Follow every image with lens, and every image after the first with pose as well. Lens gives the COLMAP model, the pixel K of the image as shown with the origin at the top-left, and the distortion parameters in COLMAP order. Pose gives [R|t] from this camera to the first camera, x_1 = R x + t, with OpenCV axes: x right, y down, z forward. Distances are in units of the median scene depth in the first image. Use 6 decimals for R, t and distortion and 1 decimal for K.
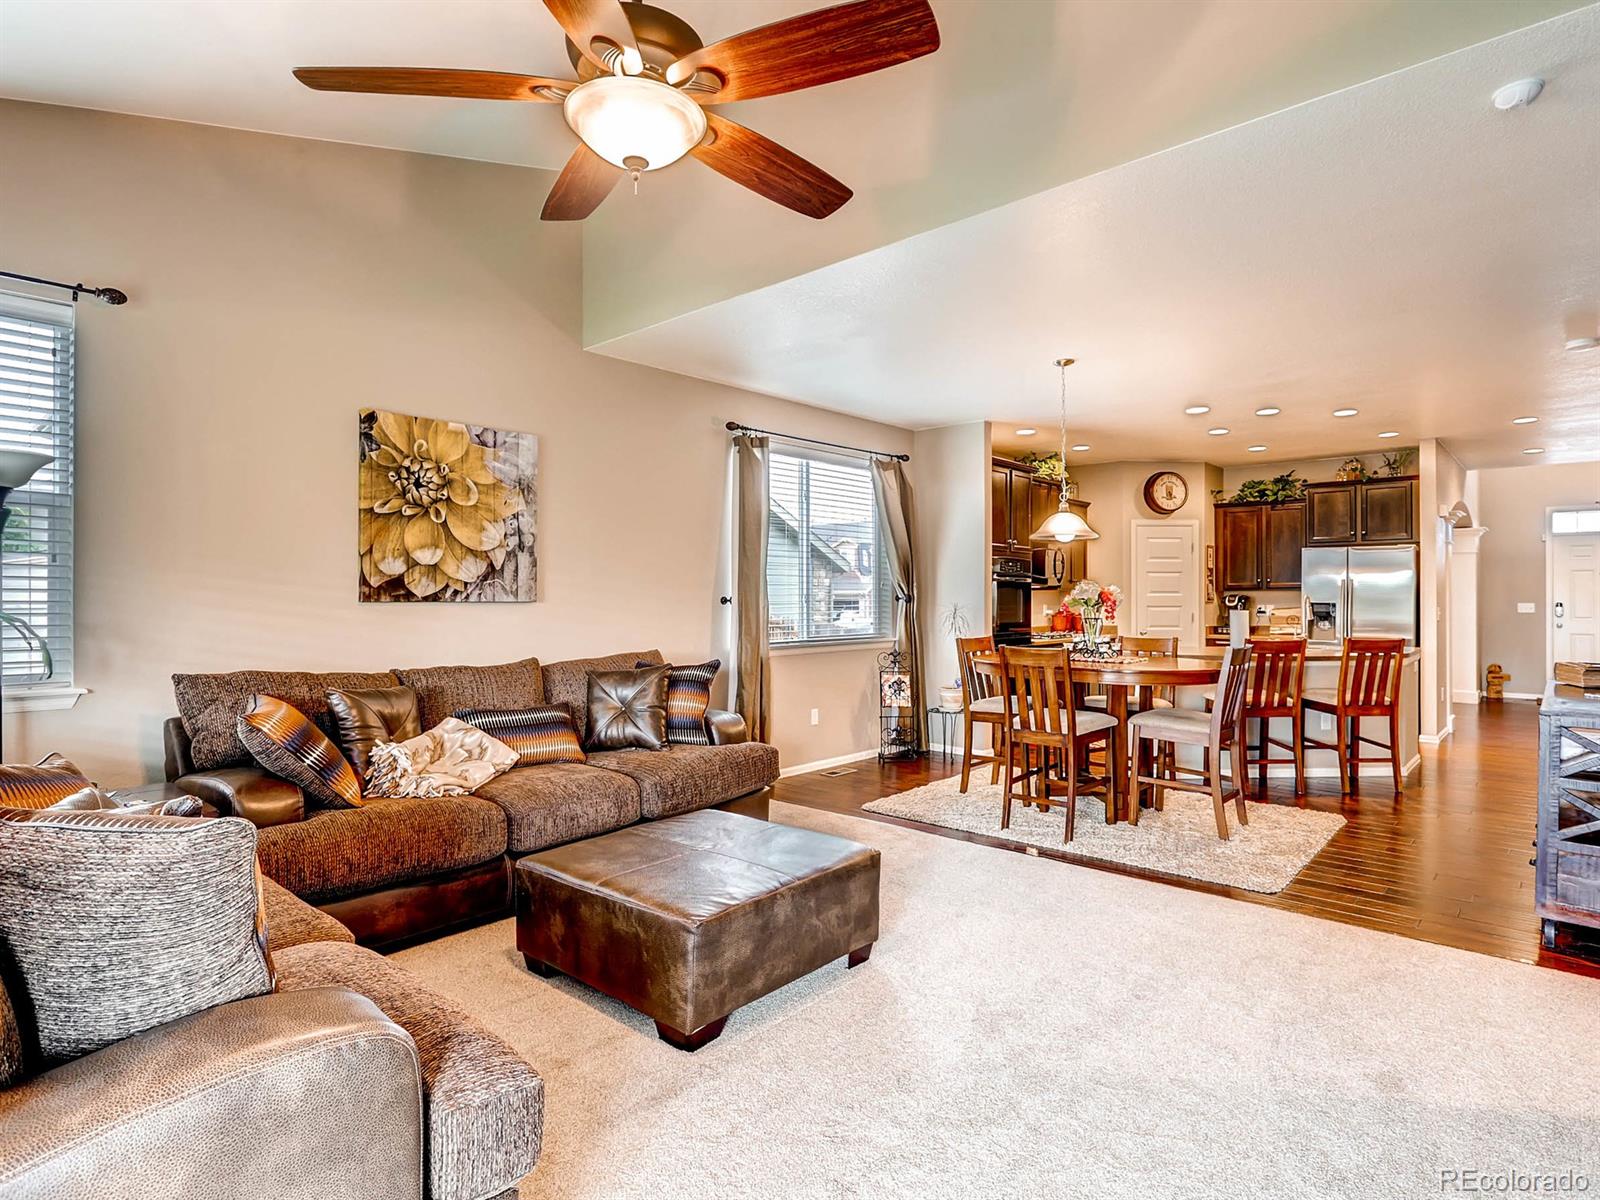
lens RADIAL K [[861.5, 0, 824.0], [0, 861.5, 590.3], [0, 0, 1]] dist [-0.014384, 0.006816]
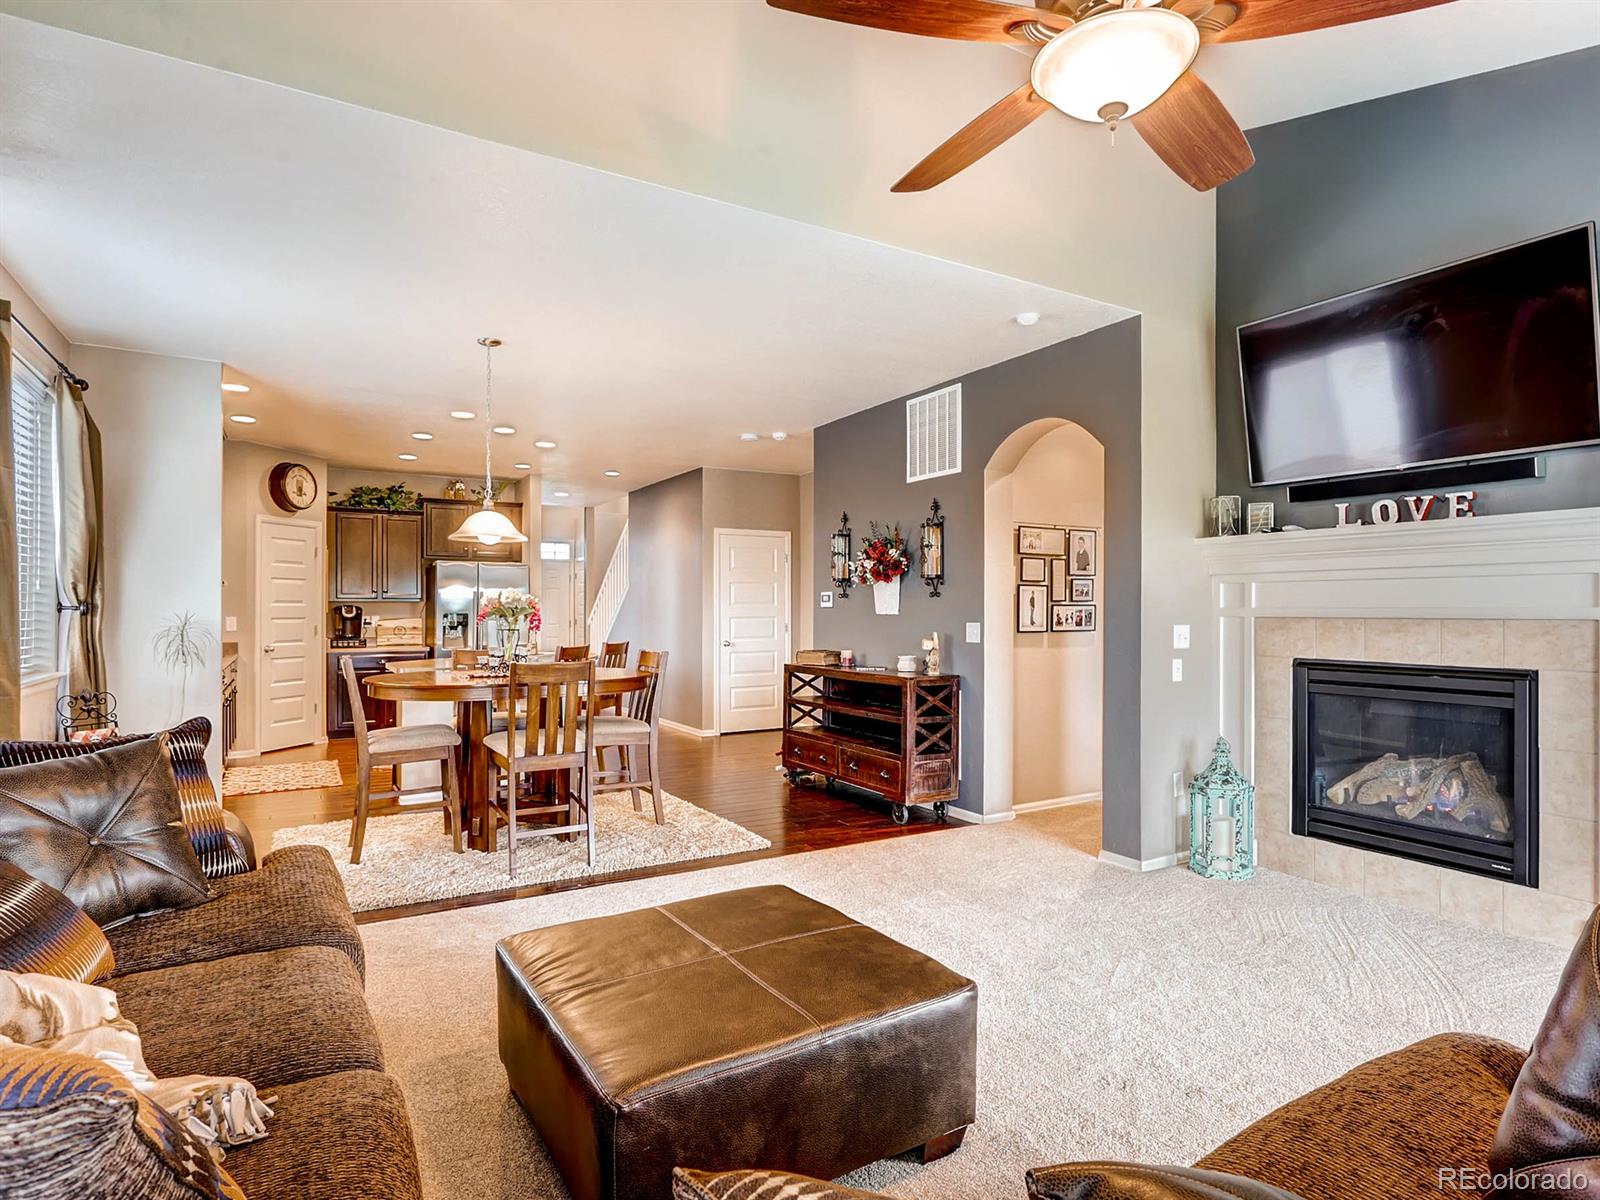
lens RADIAL K [[861.5, 0, 801.0], [0, 861.5, 609.8], [0, 0, 1]] dist [-0.014384, 0.006816]
pose [[0.308991, 0.001472, 0.951064, -0.275691], [-0.009229, 0.999956, 0.001450, 0.004239], [-0.951020, -0.009225, 0.308991, 0.248706]]
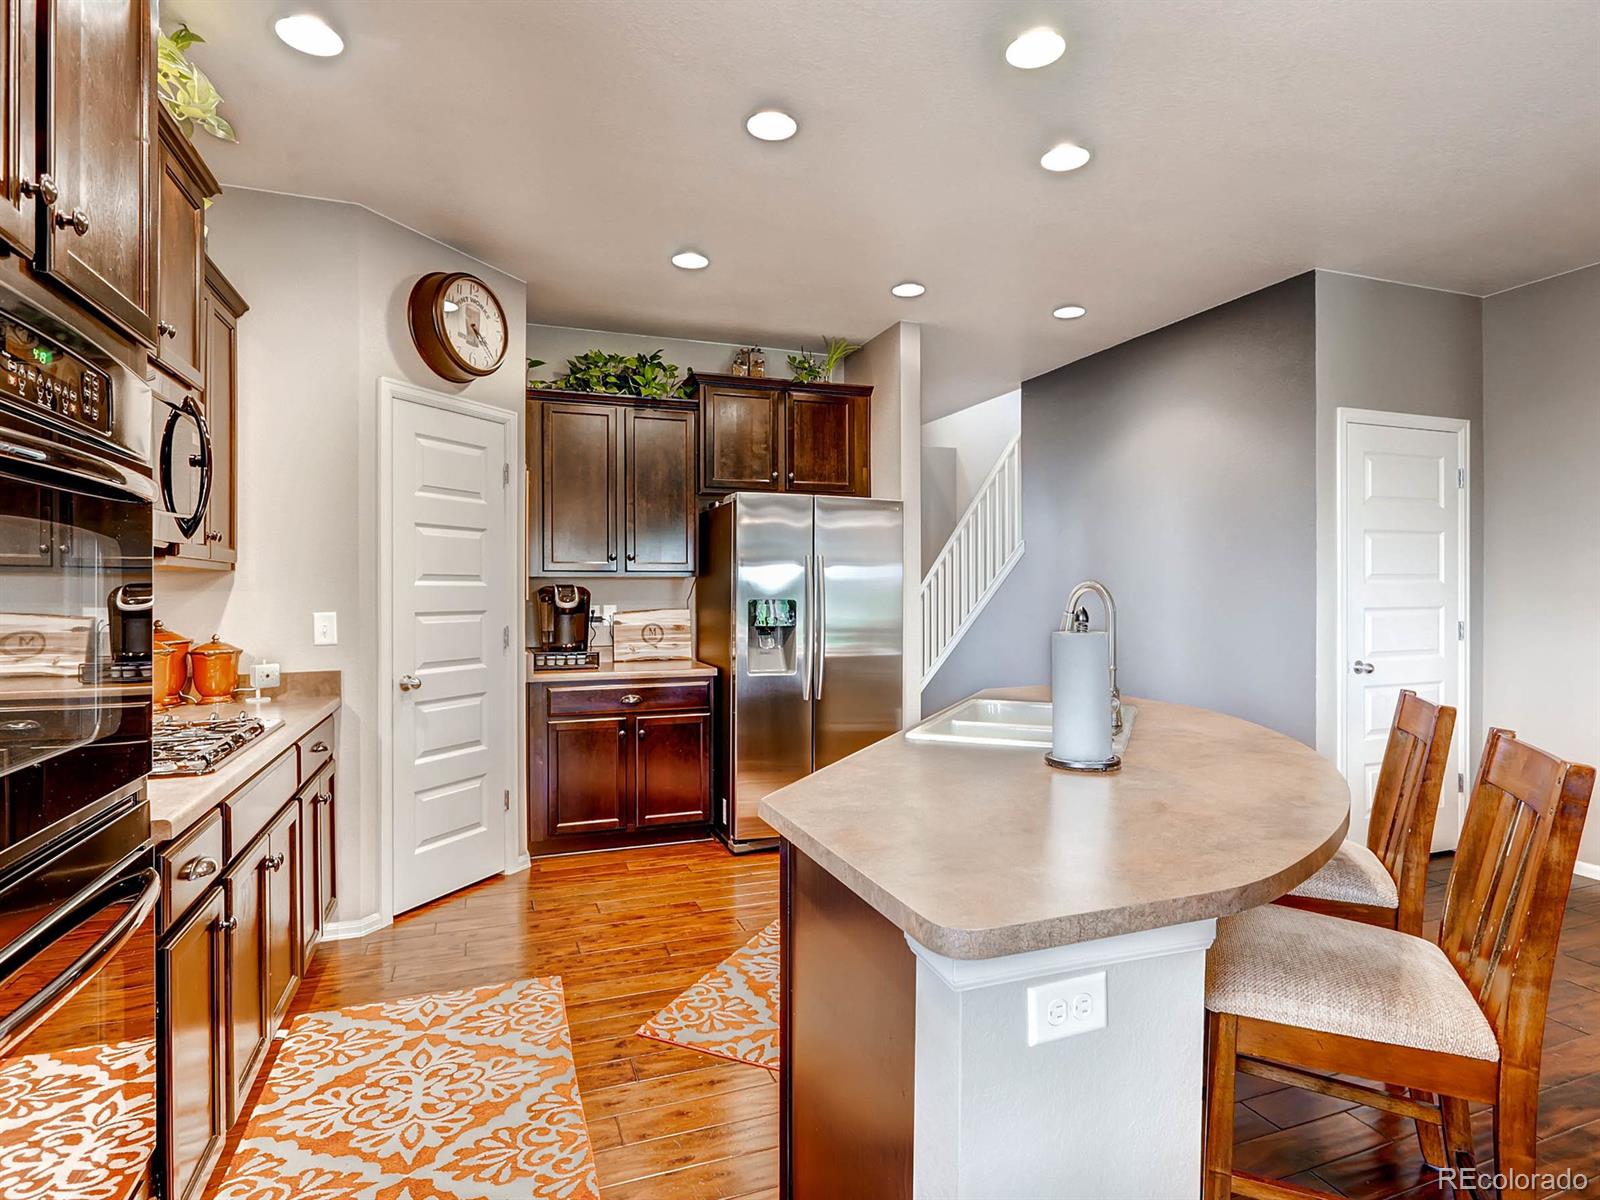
lens RADIAL K [[861.5, 0, 806.0], [0, 861.5, 591.2], [0, 0, 1]] dist [-0.014384, 0.006816]
pose [[0.470774, -0.001092, 0.882253, 0.124357], [-0.006156, 0.999971, 0.004522, 0.006056], [-0.882233, -0.007560, 0.470753, 0.687032]]
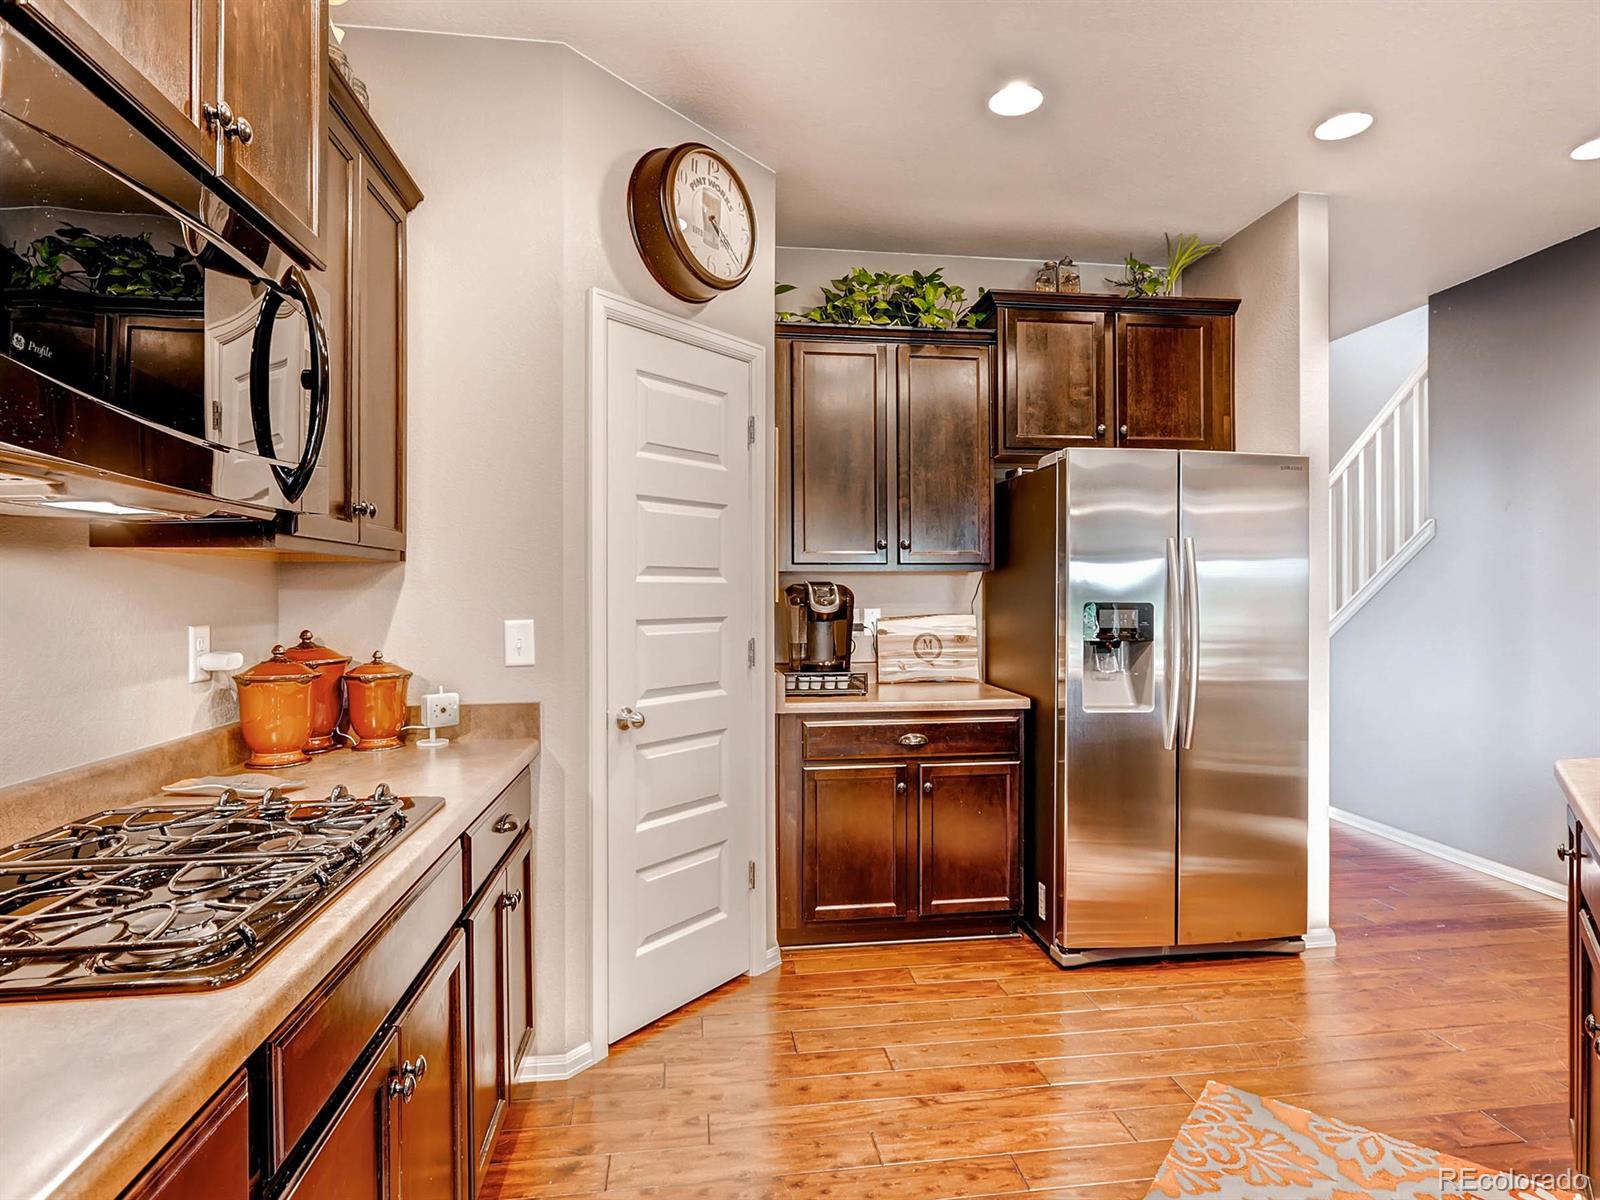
lens RADIAL K [[861.5, 0, 797.1], [0, 861.5, 593.5], [0, 0, 1]] dist [-0.014384, 0.006816]
pose [[0.663777, -0.003422, 0.747922, 0.210892], [-0.005300, 0.999943, 0.009279, 0.007103], [-0.747911, -0.010124, 0.663721, 0.803472]]
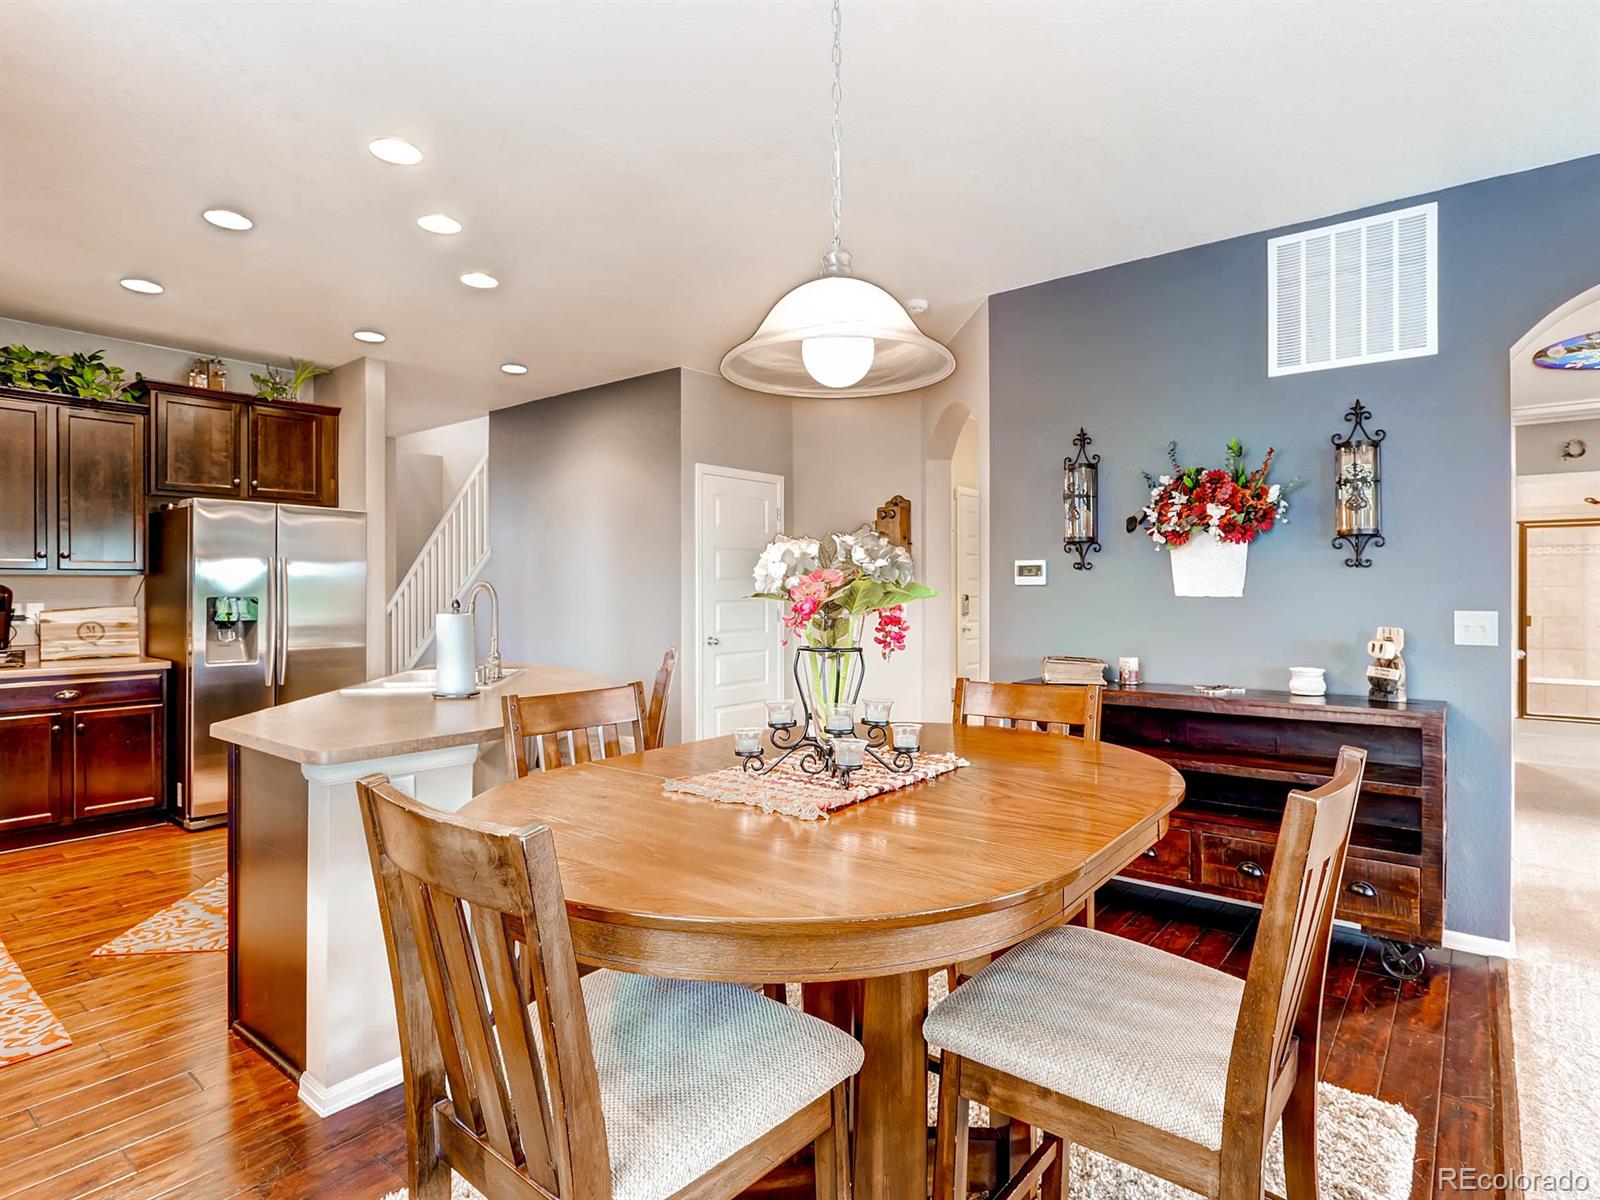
lens RADIAL K [[861.5, 0, 809.4], [0, 861.5, 587.4], [0, 0, 1]] dist [-0.014384, 0.006816]
pose [[-0.053014, 0.001253, 0.998593, -0.007749], [-0.006837, 0.999975, -0.001618, 0.005845], [-0.998570, -0.006914, -0.053004, 0.602272]]
